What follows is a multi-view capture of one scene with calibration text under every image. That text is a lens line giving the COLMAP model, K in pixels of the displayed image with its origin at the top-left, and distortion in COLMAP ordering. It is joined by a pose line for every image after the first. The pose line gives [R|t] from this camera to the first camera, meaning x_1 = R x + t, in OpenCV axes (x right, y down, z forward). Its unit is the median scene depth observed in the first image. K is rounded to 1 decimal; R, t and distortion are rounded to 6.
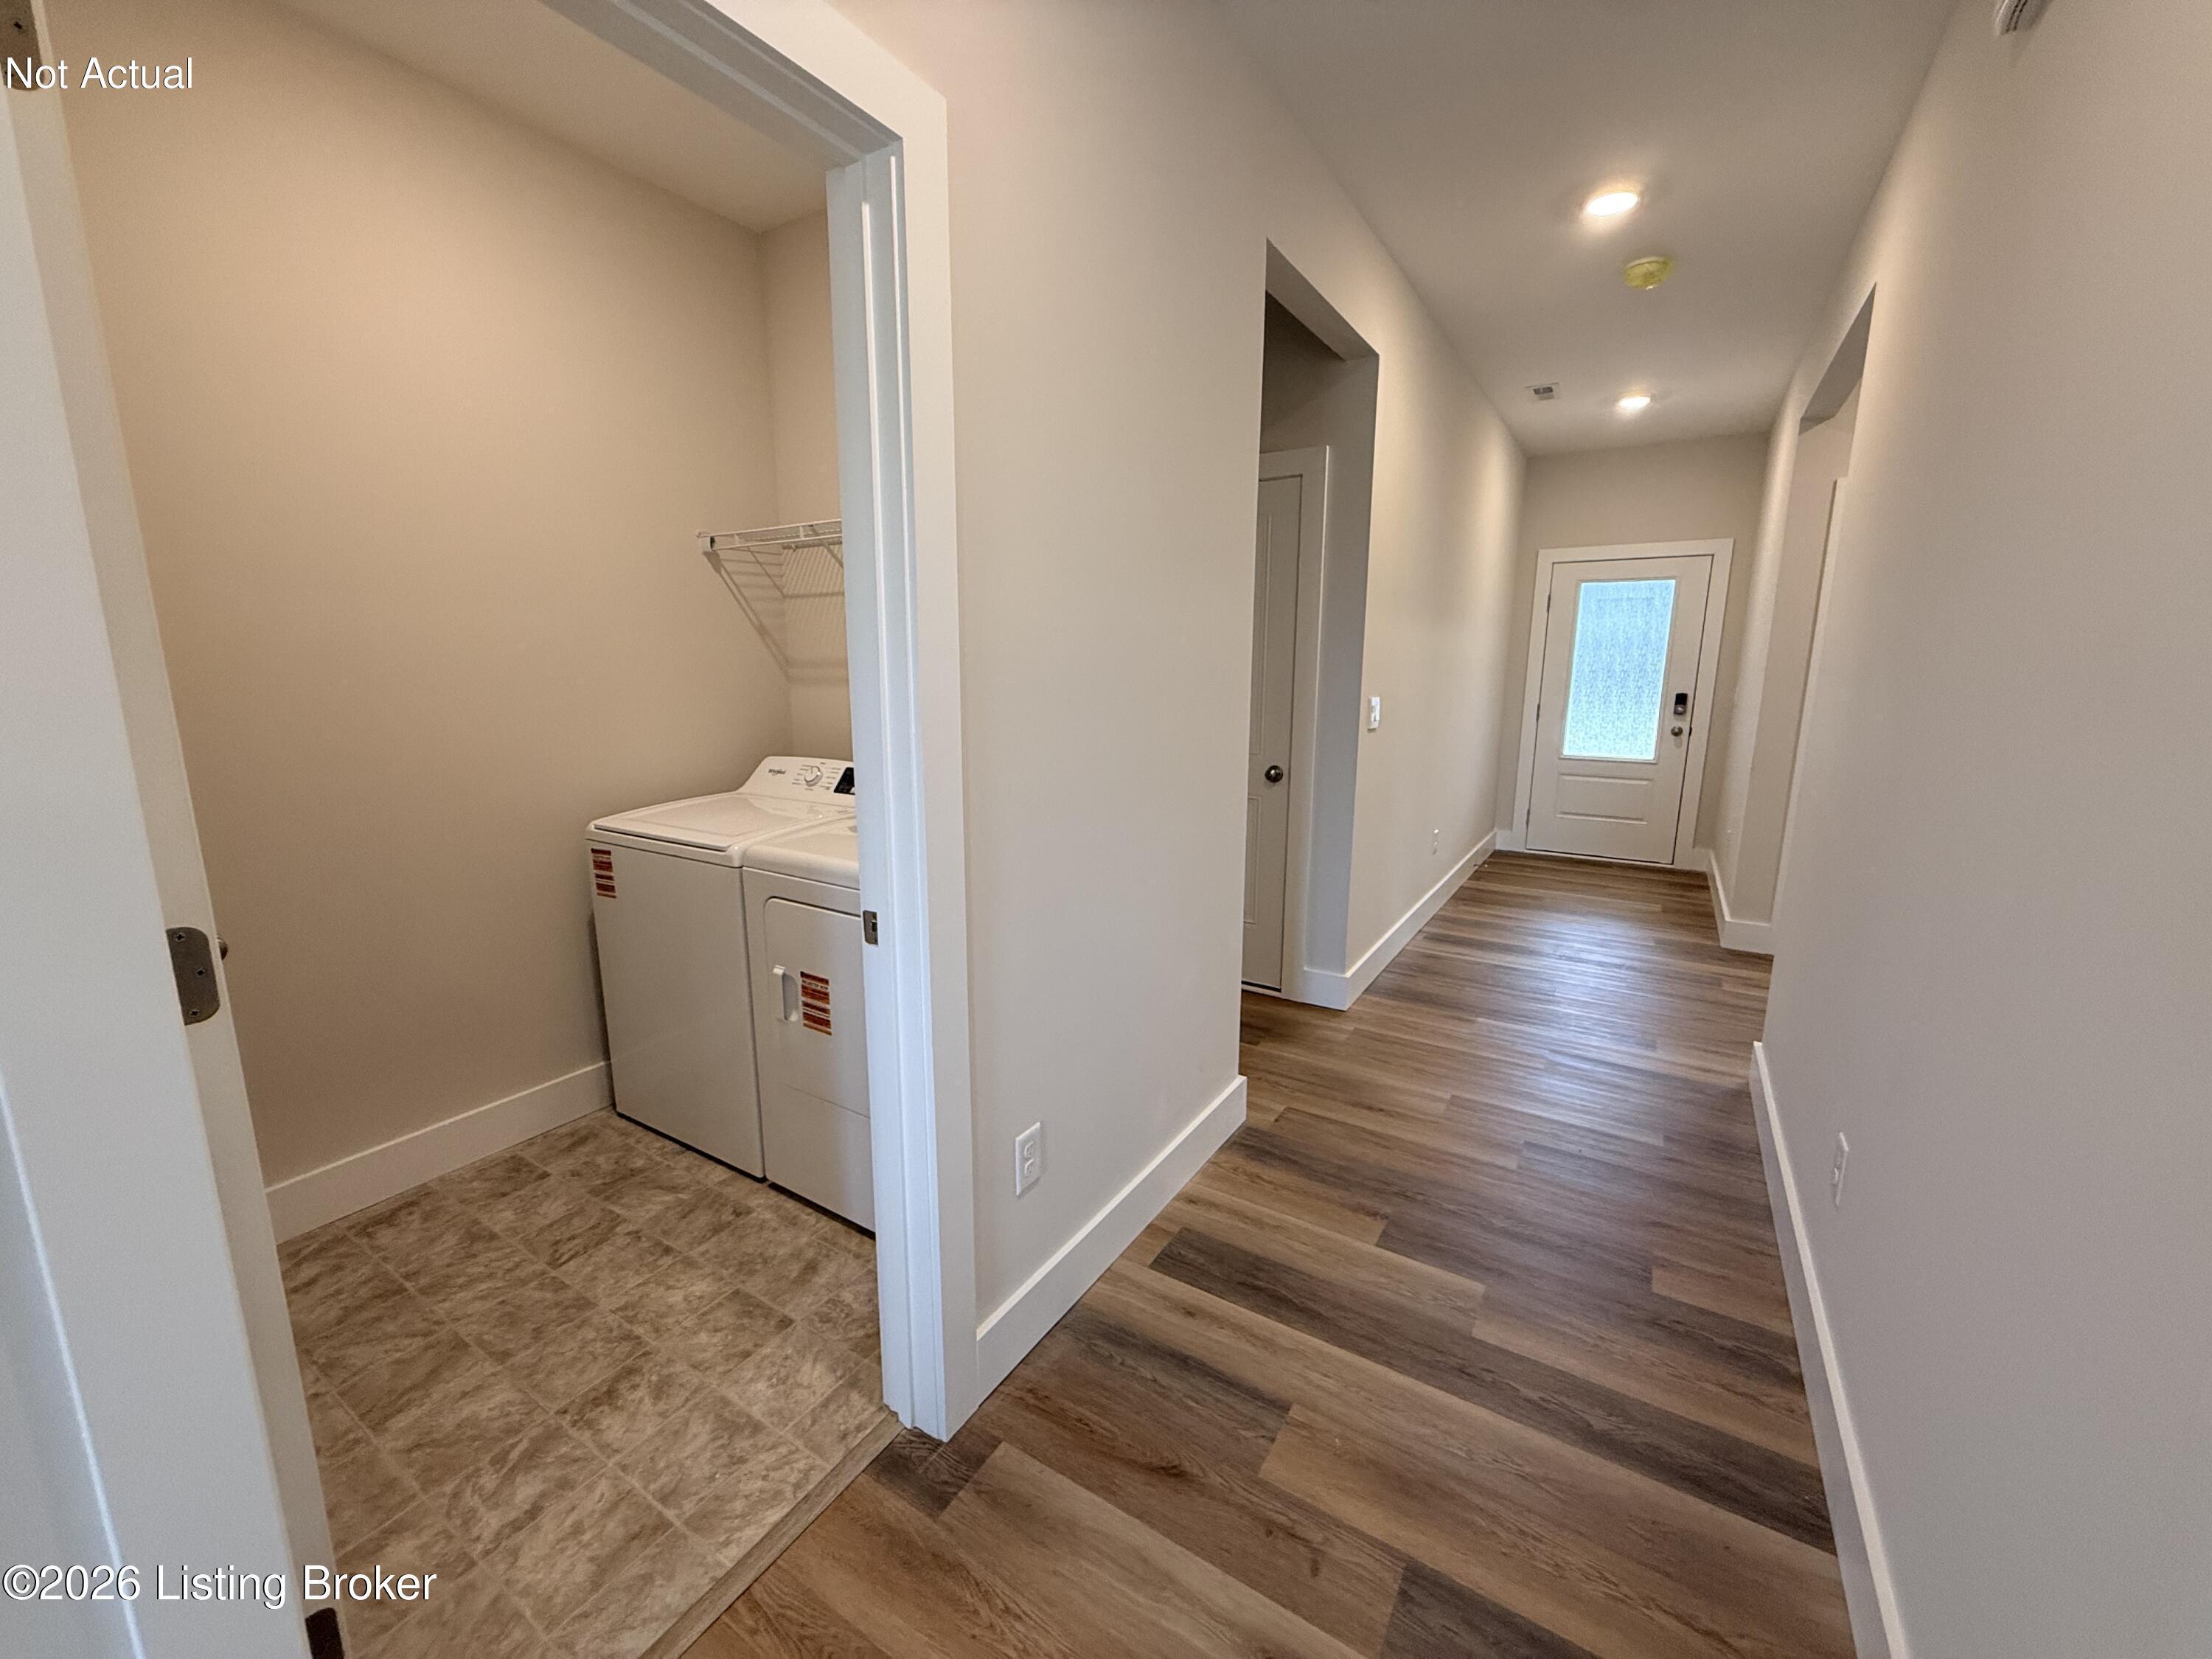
lens RADIAL K [[874.2, 0, 1098.1], [0, 874.2, 828.2], [0, 0, 1]] dist [-0.000718, 0.001100]
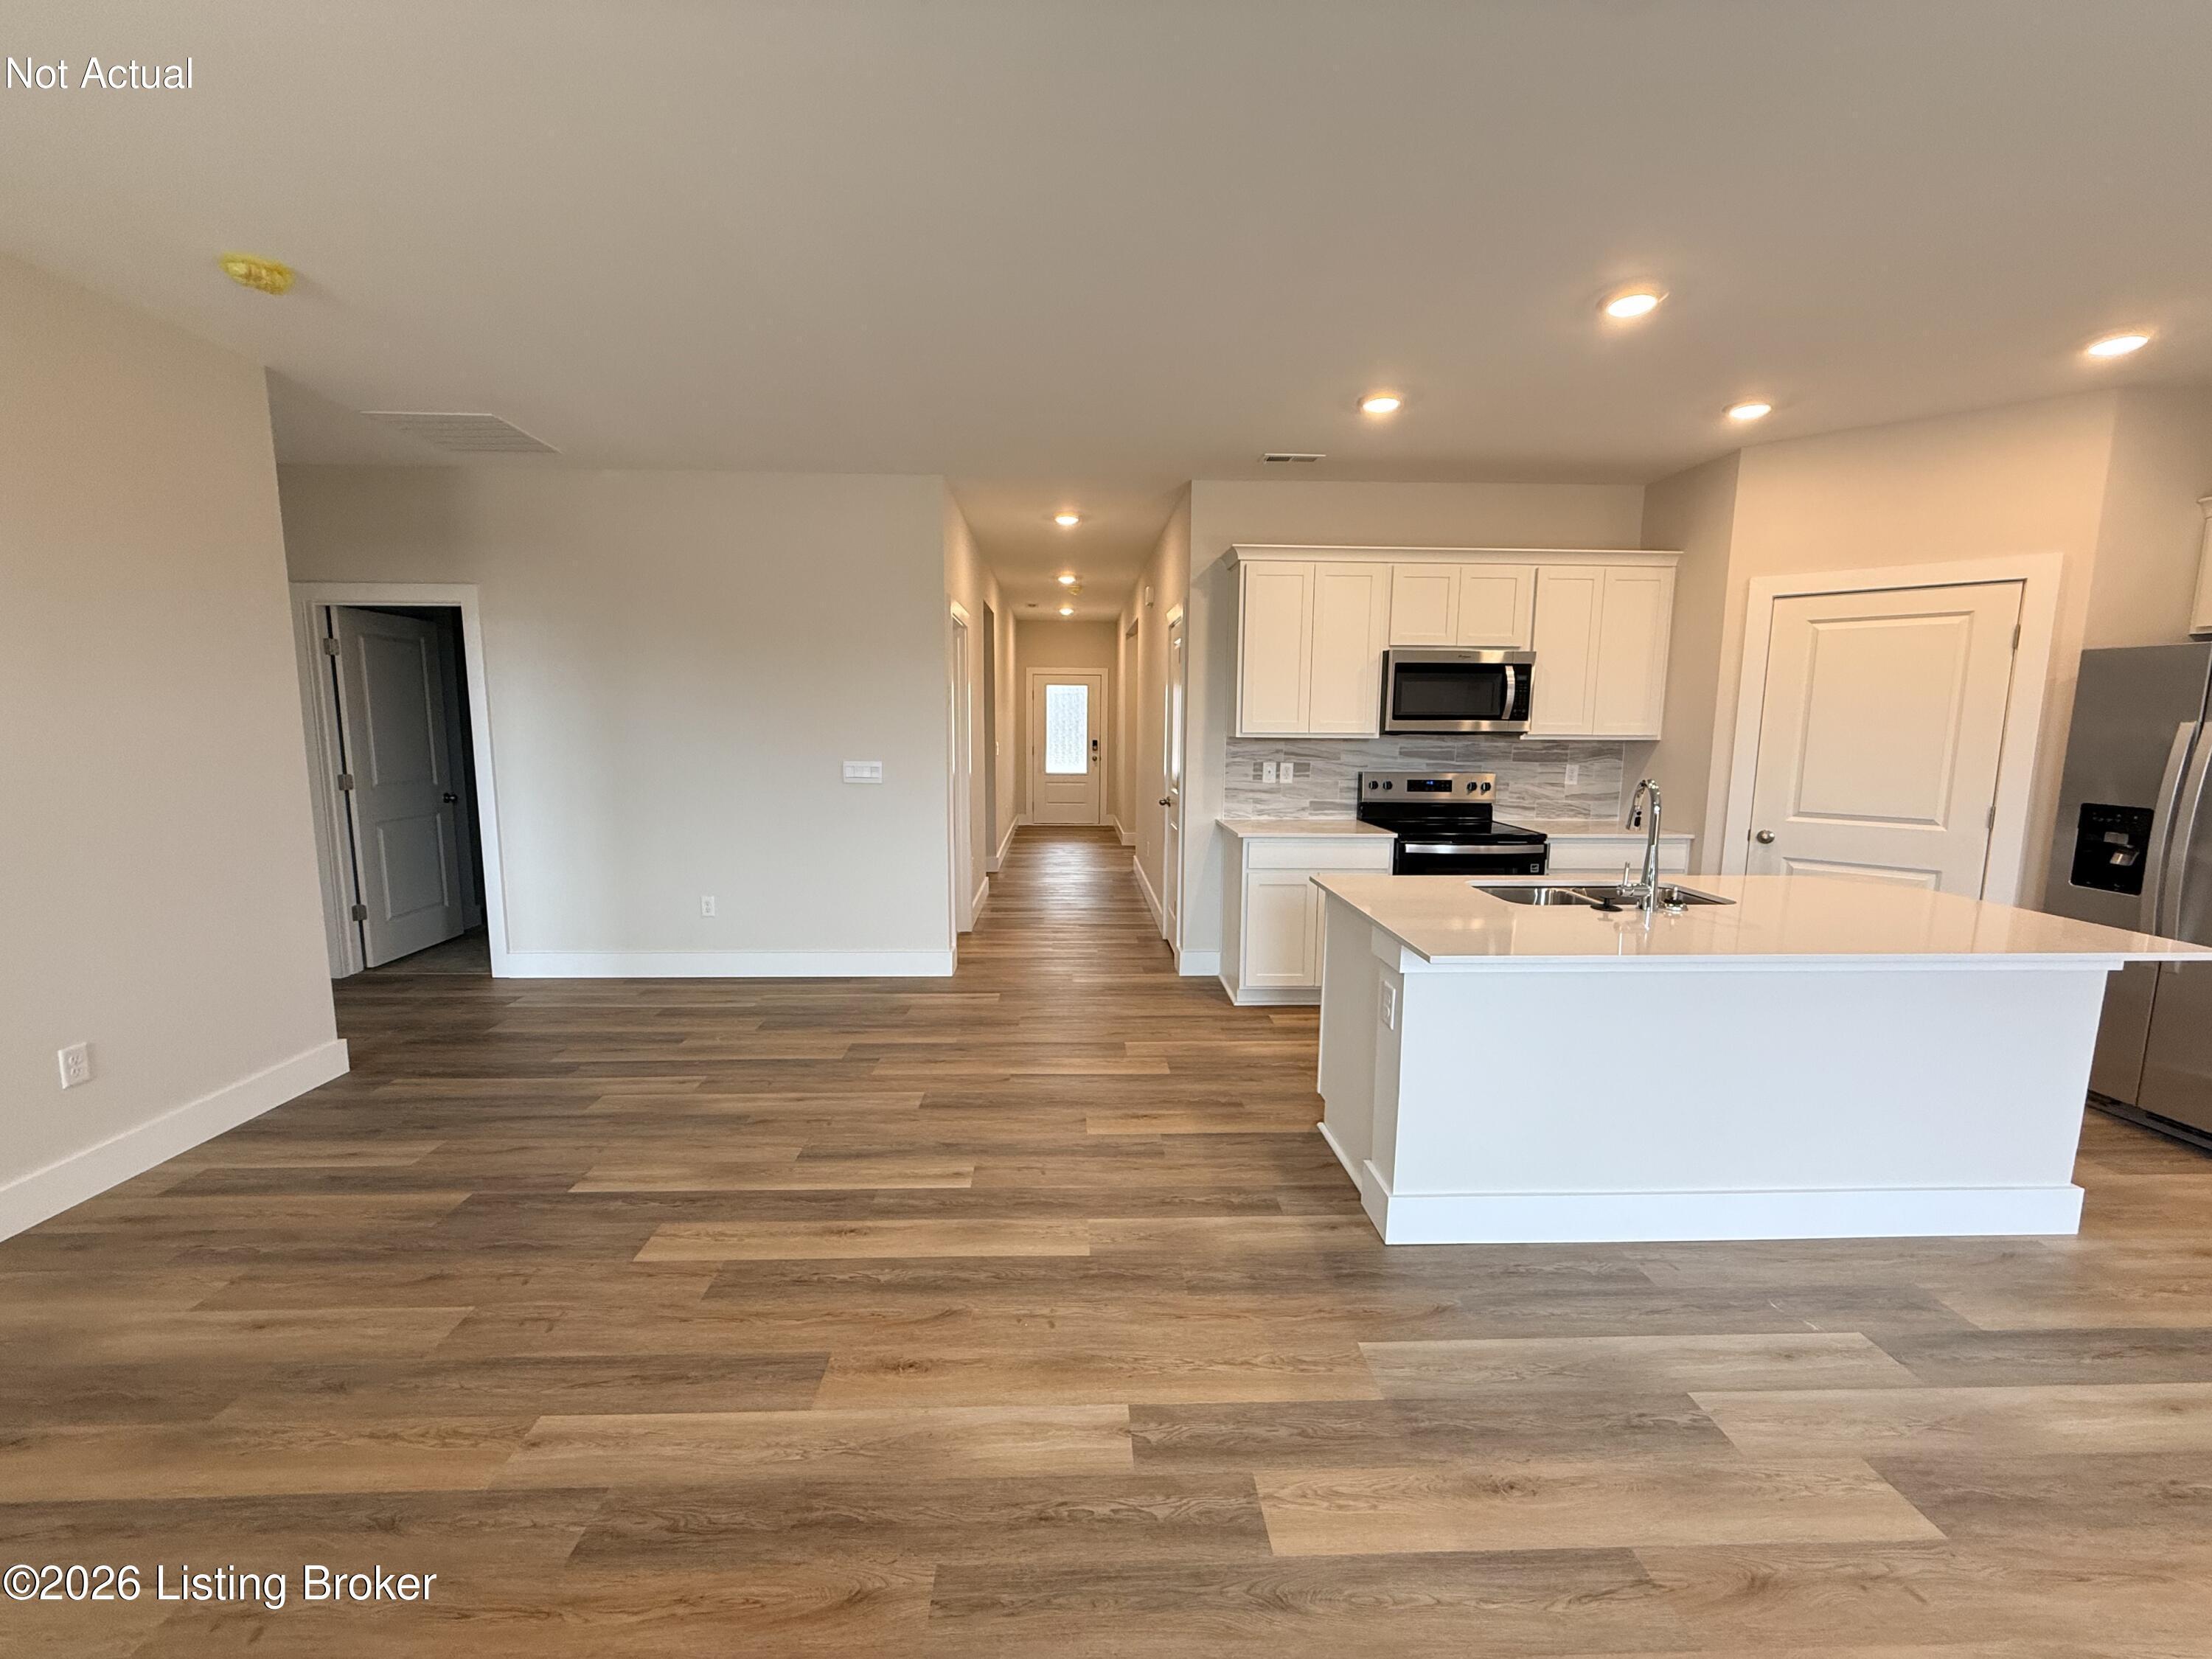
lens RADIAL K [[874.2, 0, 1097.0], [0, 874.2, 842.3], [0, 0, 1]] dist [-0.000718, 0.001100]
pose [[0.824593, -0.074466, 0.560804, -0.637730], [0.097482, 0.995174, -0.011193, 0.139061], [-0.557264, 0.063898, 0.827873, -0.880699]]
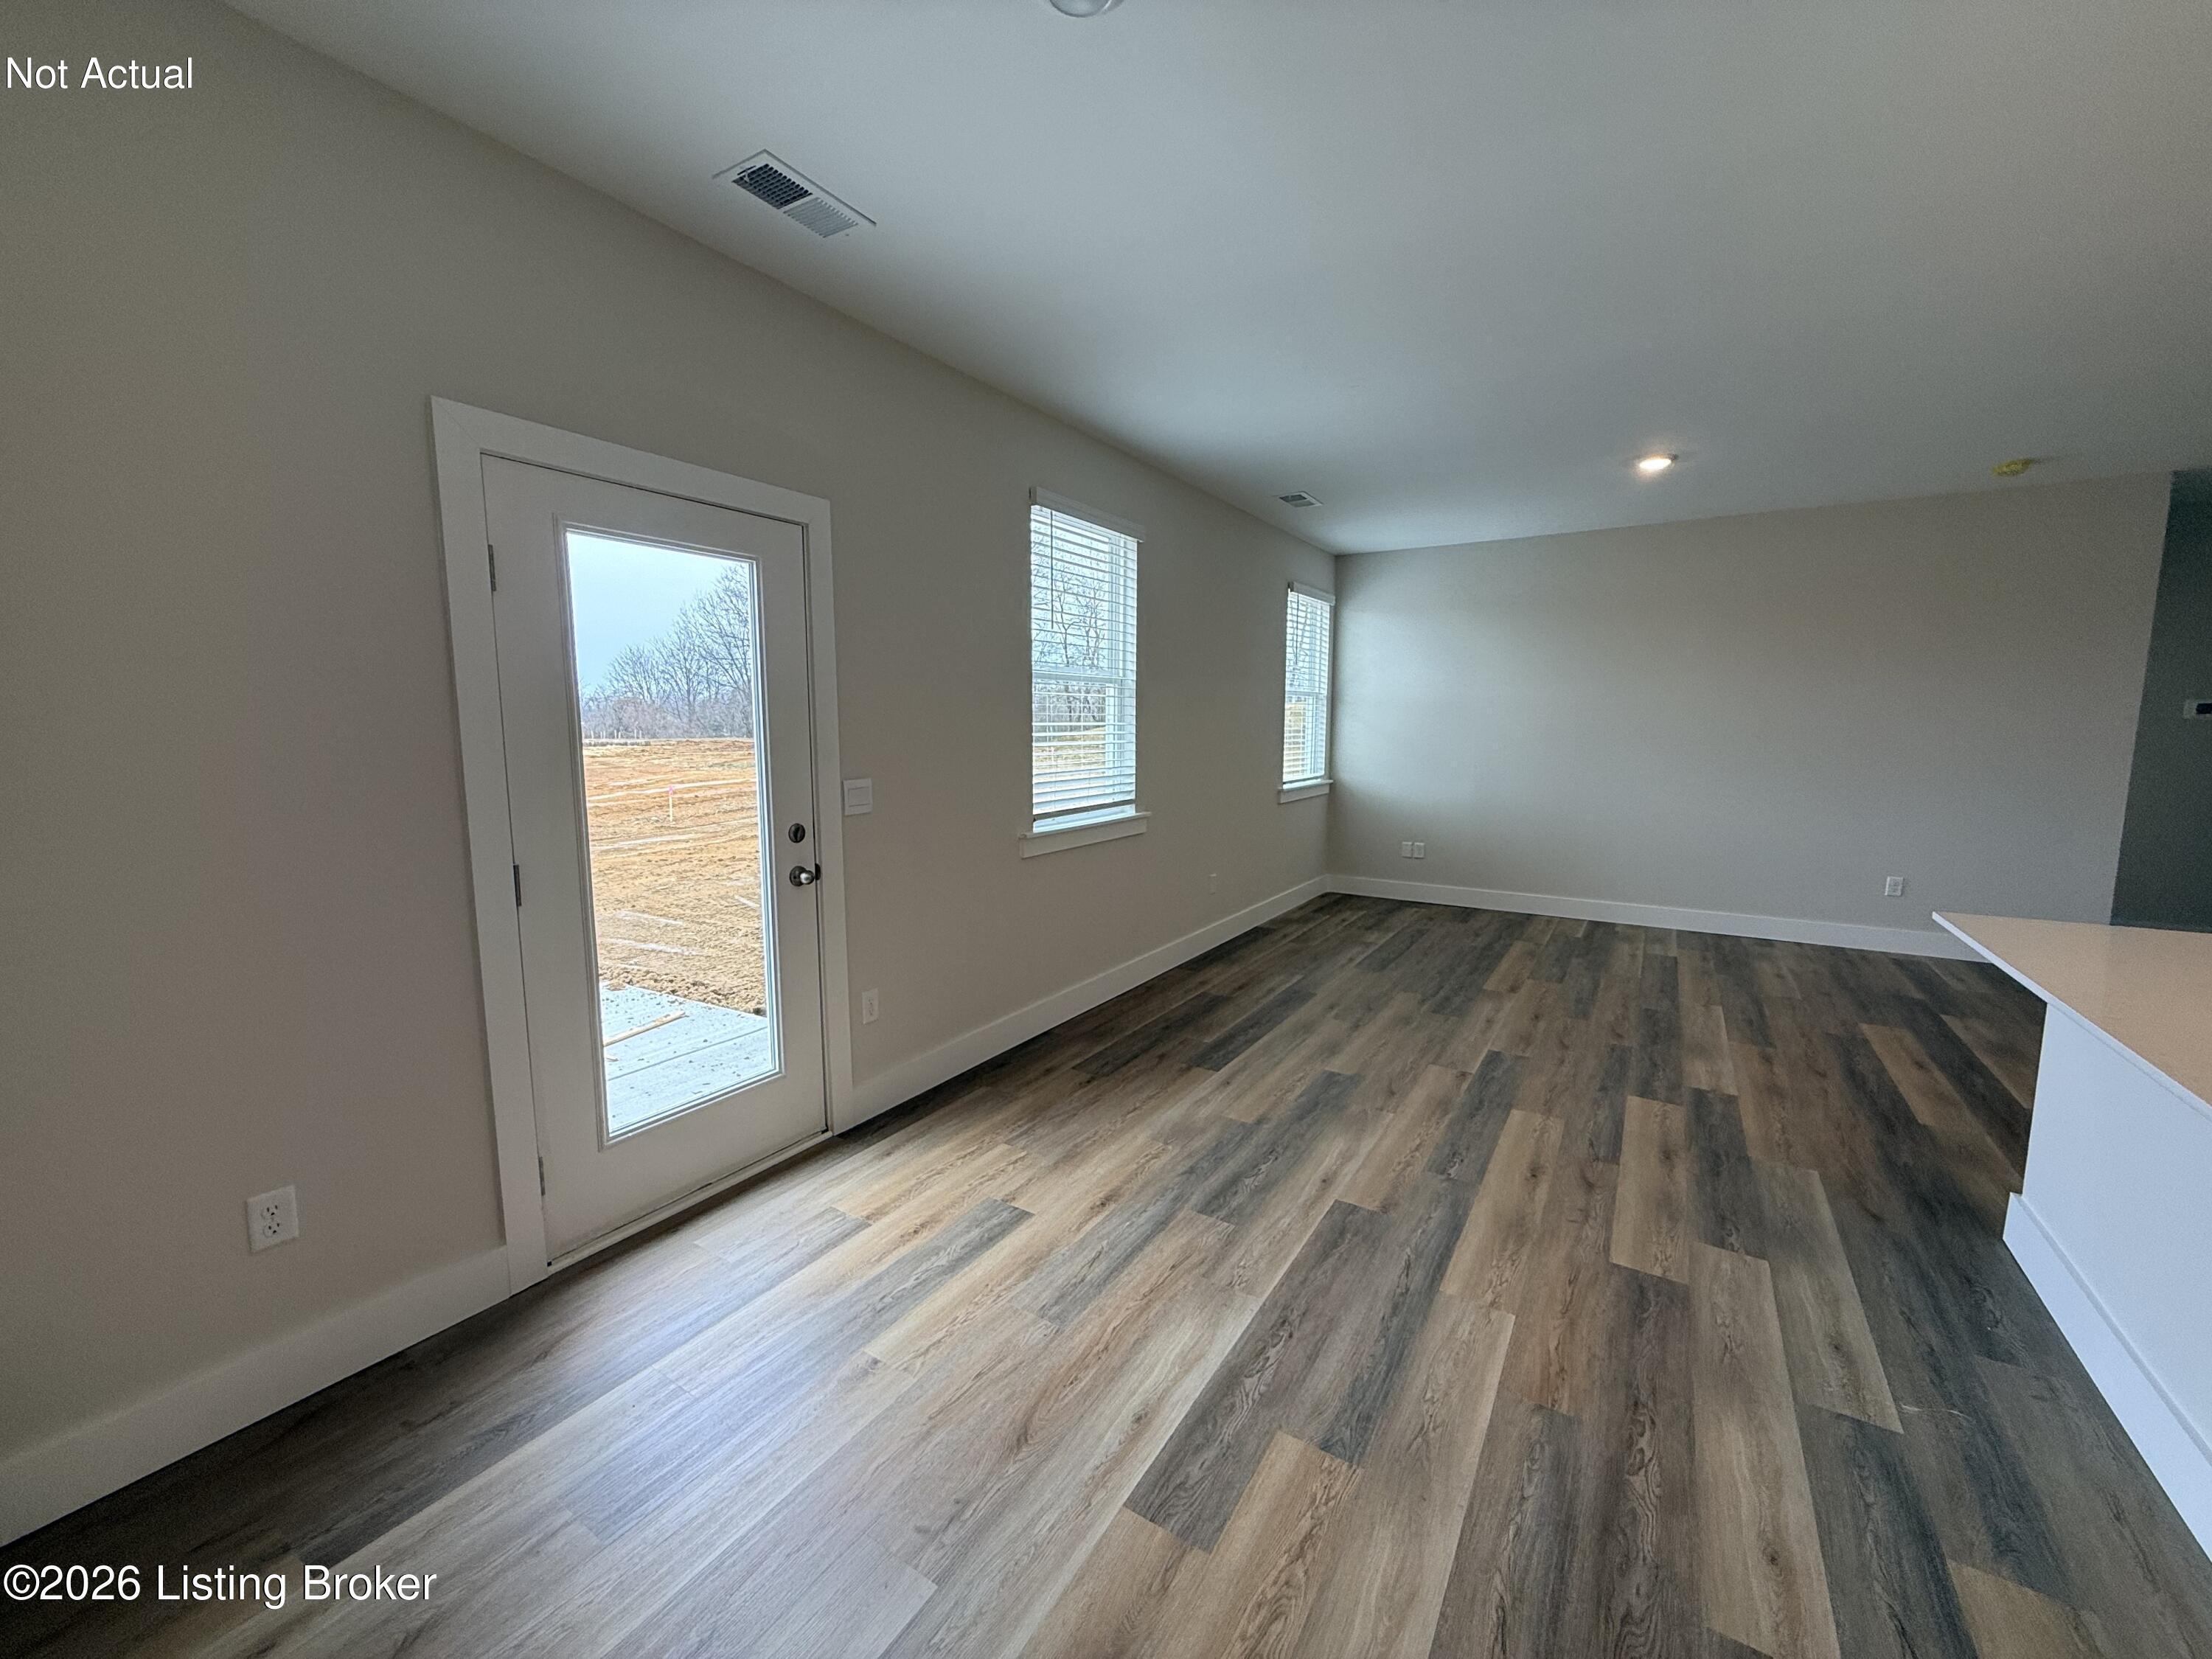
lens RADIAL K [[874.2, 0, 1098.2], [0, 874.2, 829.9], [0, 0, 1]] dist [-0.000718, 0.001100]
pose [[-0.010048, 0.122662, -0.992398, 0.308681], [-0.184290, 0.975220, 0.122405, 0.193055], [0.982820, 0.184119, 0.012807, -1.111964]]
